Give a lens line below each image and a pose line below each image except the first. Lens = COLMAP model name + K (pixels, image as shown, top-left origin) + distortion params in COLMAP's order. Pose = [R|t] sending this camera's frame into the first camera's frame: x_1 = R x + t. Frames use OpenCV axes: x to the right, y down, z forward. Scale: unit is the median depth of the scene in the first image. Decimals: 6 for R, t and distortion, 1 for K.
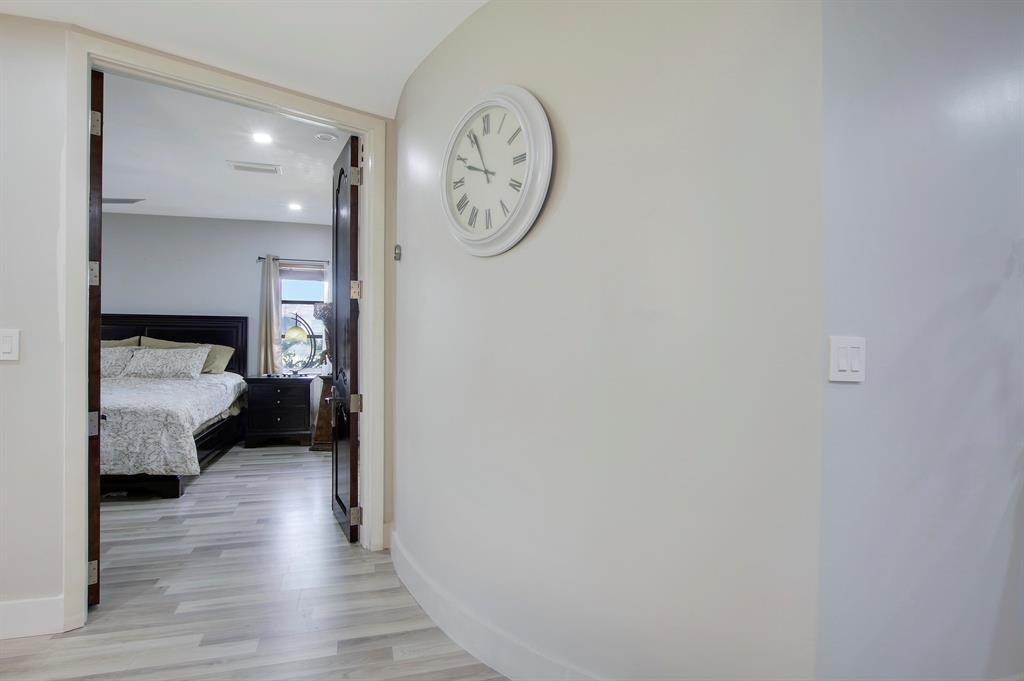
lens RADIAL K [[532.5, 0, 518.4], [0, 532.5, 335.0], [0, 0, 1]] dist [-0.001543, -0.000414]
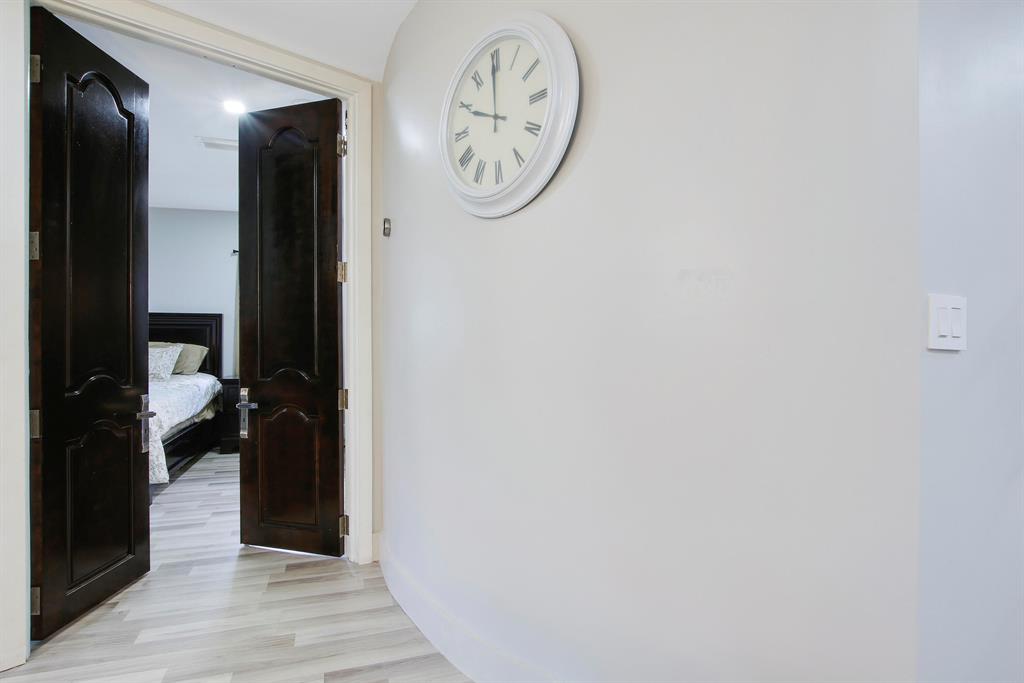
lens RADIAL K [[533.8, 0, 509.5], [0, 533.8, 324.4], [0, 0, 1]] dist [-0.015805, 0.000721]
pose [[0.999664, -0.015660, 0.020670, -0.028676], [0.016131, 0.999610, -0.022814, 0.021123], [-0.020304, 0.023140, 0.999526, 0.073709]]
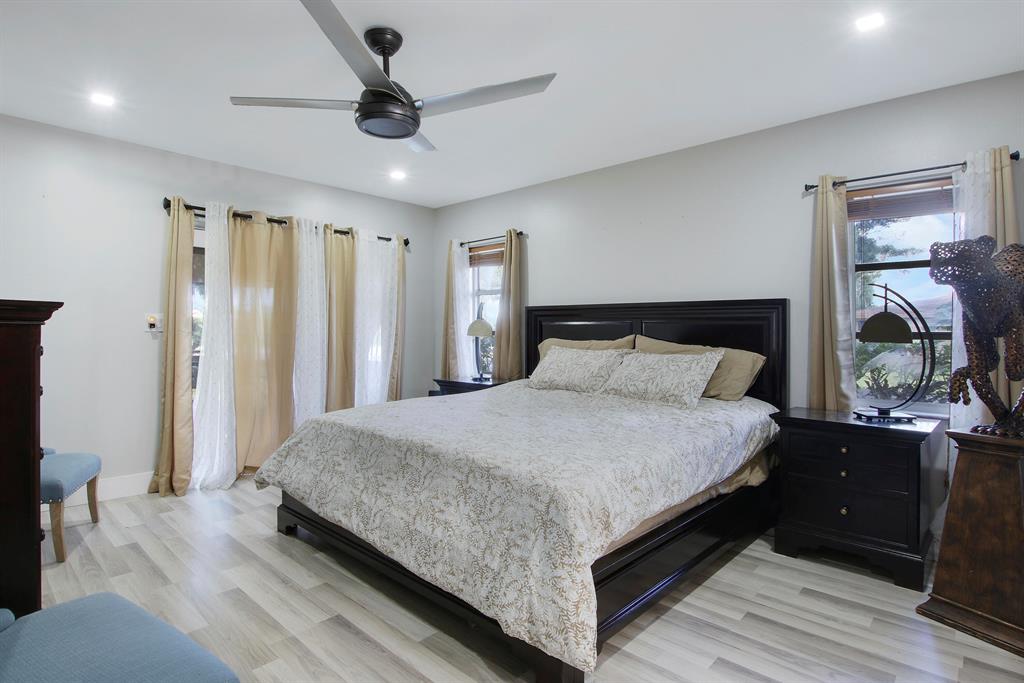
lens RADIAL K [[533.8, 0, 509.5], [0, 533.8, 324.4], [0, 0, 1]] dist [-0.015805, 0.000721]
pose [[0.510931, -0.020991, -0.859365, -0.286972], [-0.007651, 0.999551, -0.028964, 0.014778], [0.859588, 0.021373, 0.510541, 0.737704]]
